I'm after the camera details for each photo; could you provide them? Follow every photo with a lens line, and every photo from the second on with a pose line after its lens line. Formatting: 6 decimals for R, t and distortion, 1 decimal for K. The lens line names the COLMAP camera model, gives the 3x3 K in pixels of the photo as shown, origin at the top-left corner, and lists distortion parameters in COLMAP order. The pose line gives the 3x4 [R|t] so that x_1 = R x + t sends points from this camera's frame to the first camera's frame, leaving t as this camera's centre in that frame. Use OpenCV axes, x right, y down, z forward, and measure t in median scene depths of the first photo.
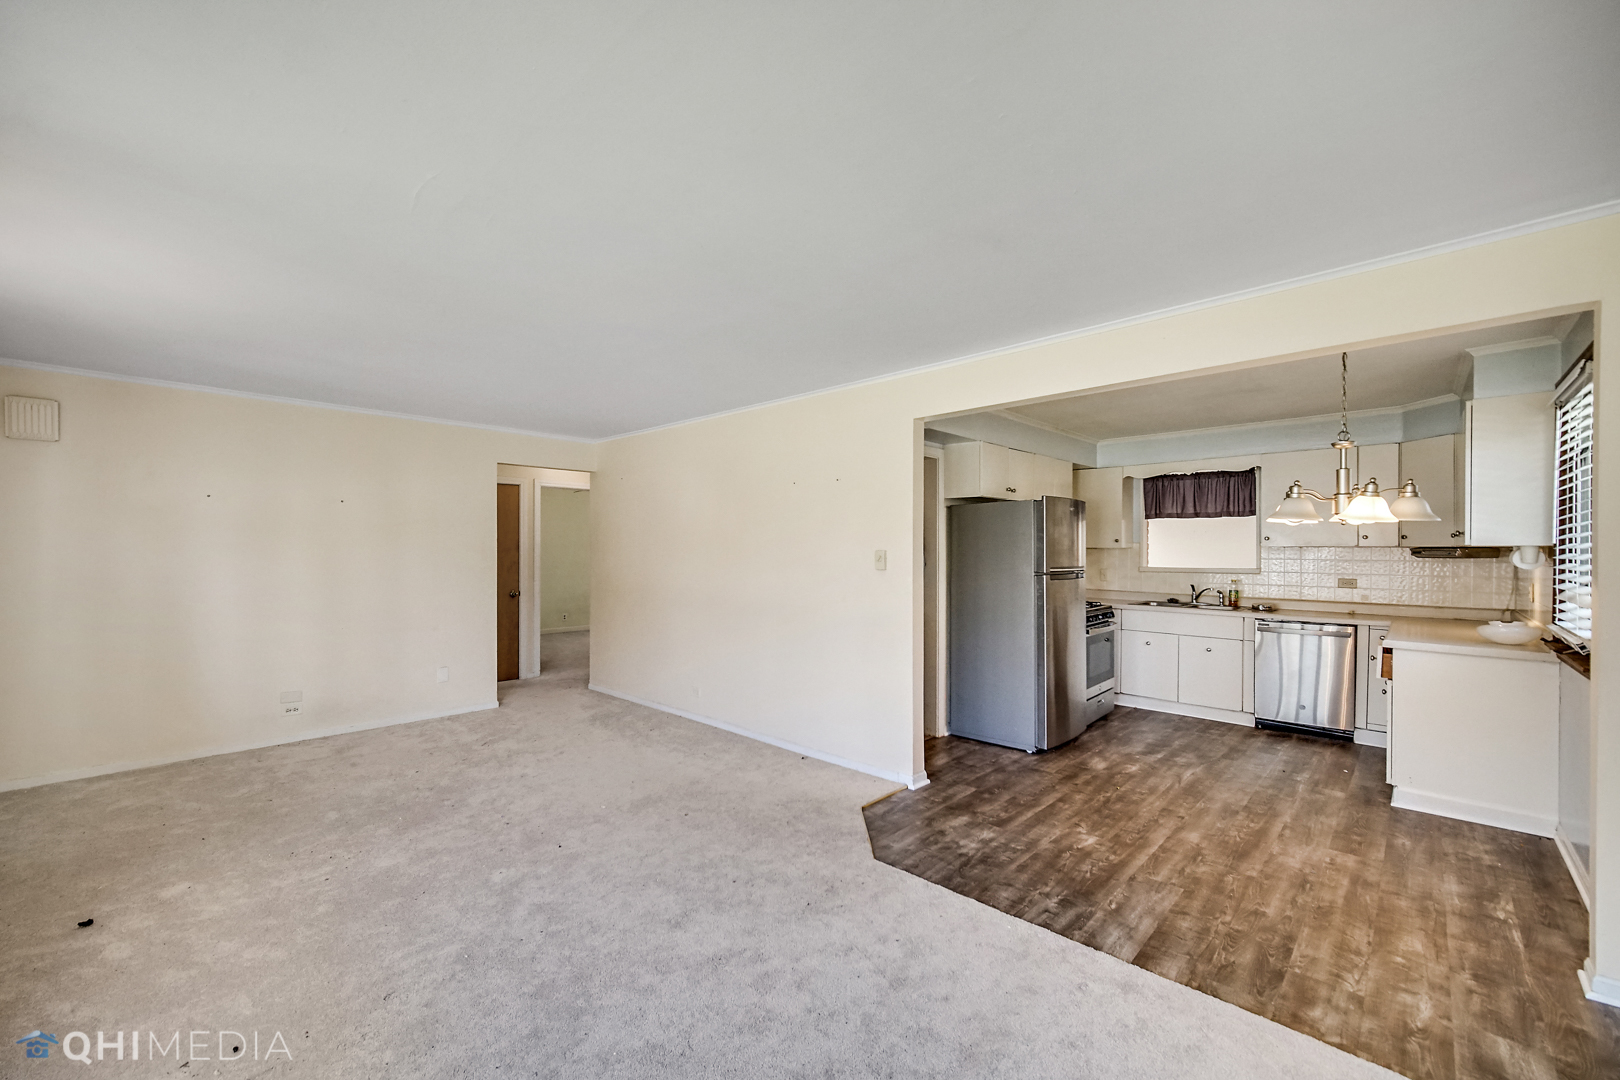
lens RADIAL K [[643.8, 0, 810.3], [0, 643.8, 542.6], [0, 0, 1]] dist [-0.001025, 0.000161]
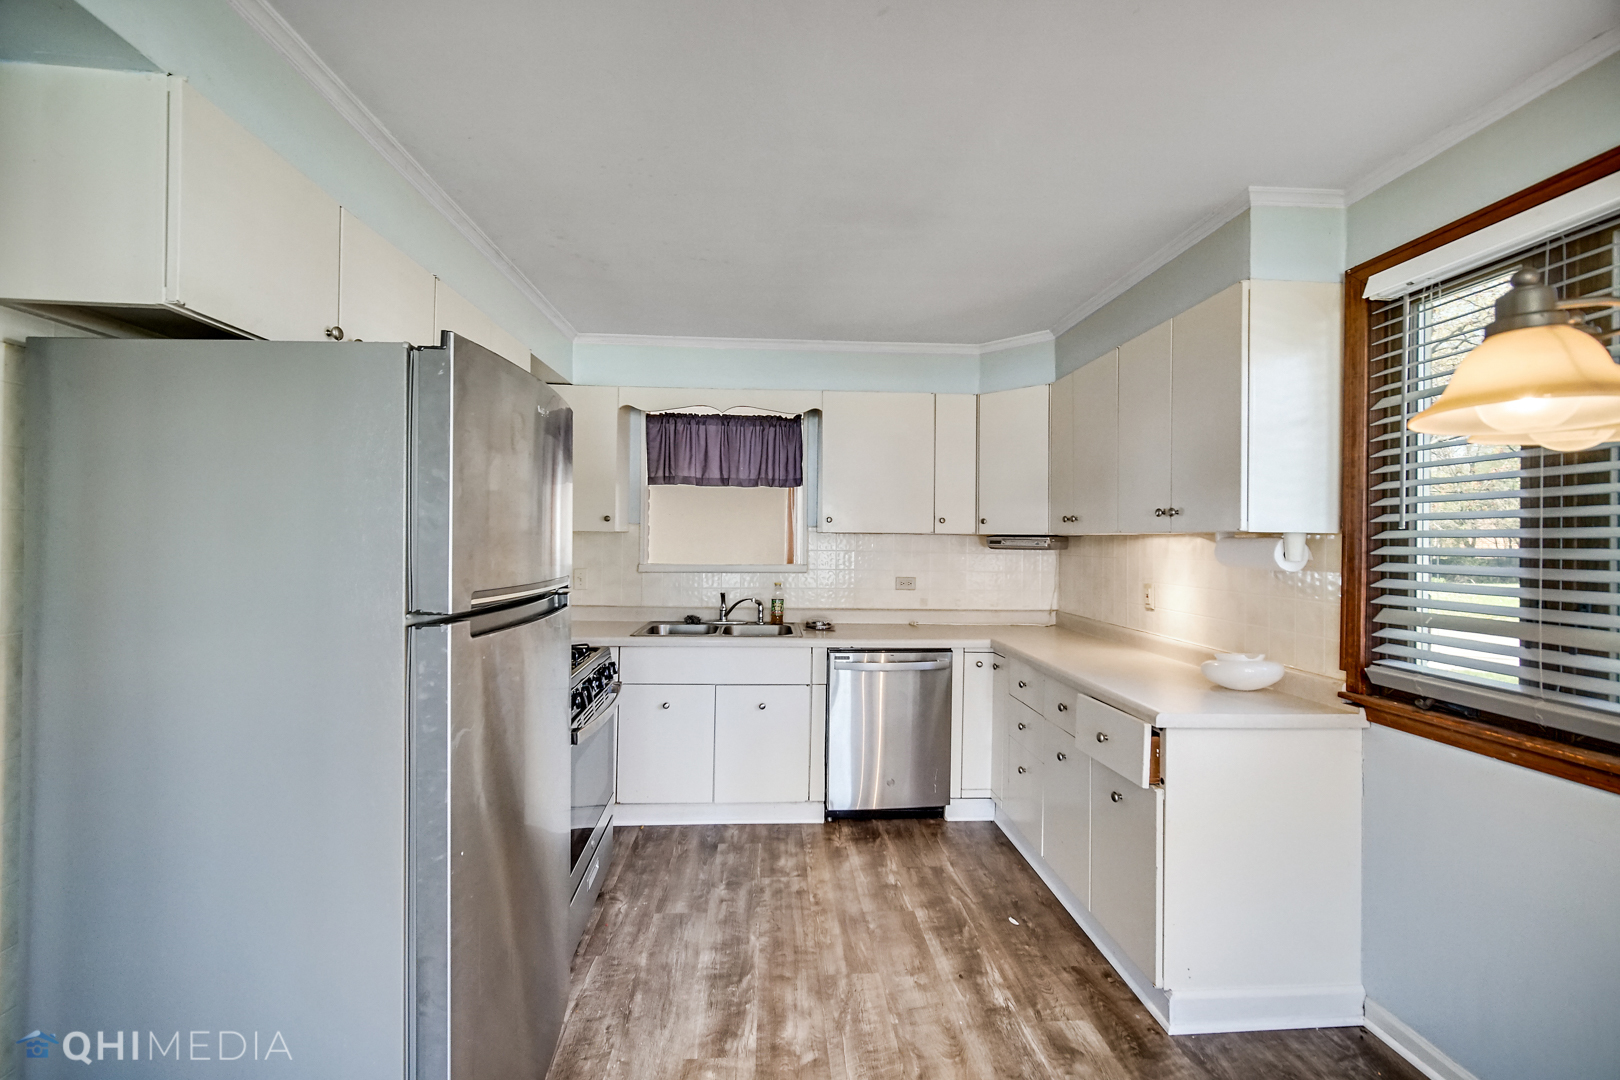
lens RADIAL K [[643.8, 0, 810.3], [0, 643.8, 542.6], [0, 0, 1]] dist [-0.001025, 0.000161]
pose [[0.678510, 0.001989, 0.734588, 0.212833], [-0.016478, 0.999786, 0.012513, 0.008829], [-0.734406, -0.020595, 0.678398, 0.560389]]
